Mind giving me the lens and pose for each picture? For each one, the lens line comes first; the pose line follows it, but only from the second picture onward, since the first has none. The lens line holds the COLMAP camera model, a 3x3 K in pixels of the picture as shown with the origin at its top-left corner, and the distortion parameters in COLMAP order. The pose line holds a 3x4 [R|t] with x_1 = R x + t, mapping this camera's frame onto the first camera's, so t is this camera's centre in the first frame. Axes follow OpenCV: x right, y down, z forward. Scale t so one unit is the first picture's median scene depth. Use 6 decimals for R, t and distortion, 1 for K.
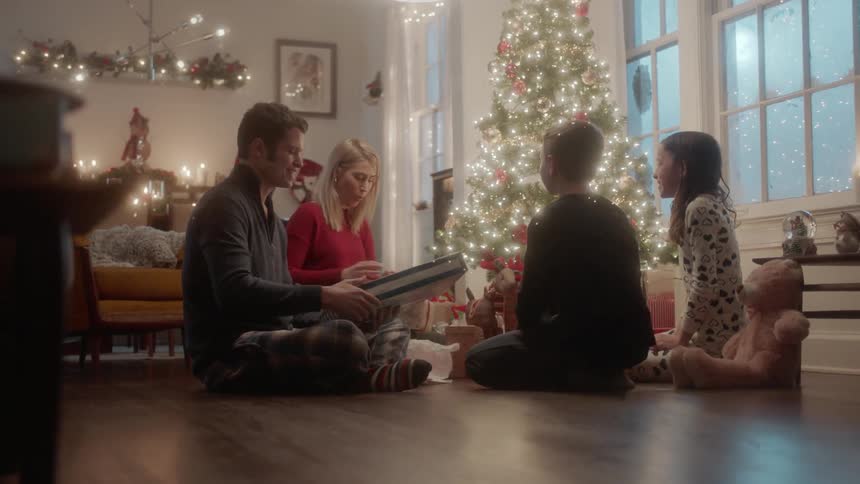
lens RADIAL K [[1156.8, 0, 430.0], [0, 1156.8, 242.0], [0, 0, 1]] dist [-0.054076, 0.105261]
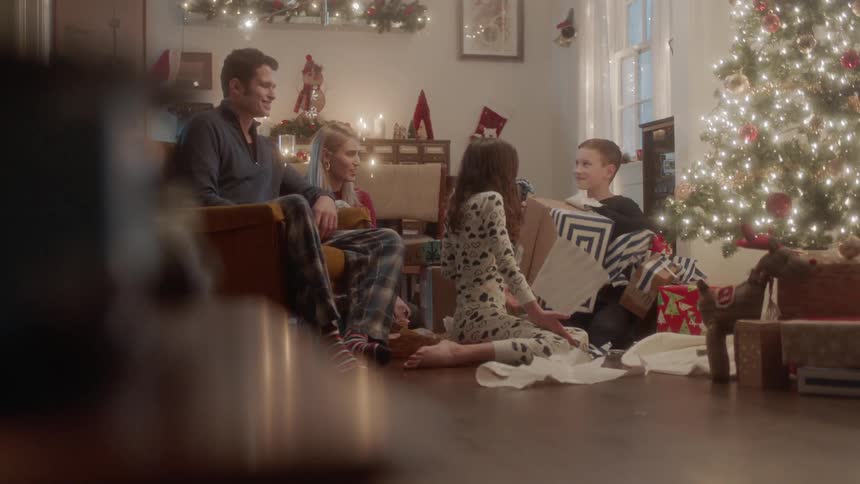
lens RADIAL K [[1156.8, 0, 430.0], [0, 1156.8, 242.0], [0, 0, 1]] dist [-0.054076, 0.105261]
pose [[0.989585, 0.000283, -0.143946, -0.027702], [0.007060, 0.998699, 0.050495, -0.013893], [0.143773, -0.050985, 0.988296, 0.098684]]
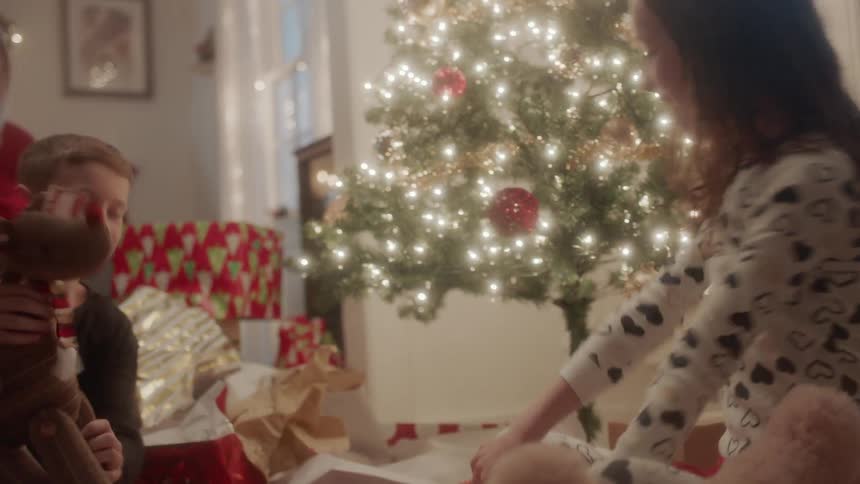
lens RADIAL K [[1156.8, 0, 430.0], [0, 1156.8, 242.0], [0, 0, 1]] dist [-0.054076, 0.105261]
pose [[0.992426, -0.041873, 0.115488, 0.000418], [0.045605, 0.998513, -0.029863, 0.008807], [-0.114066, 0.034904, 0.992860, 0.351765]]
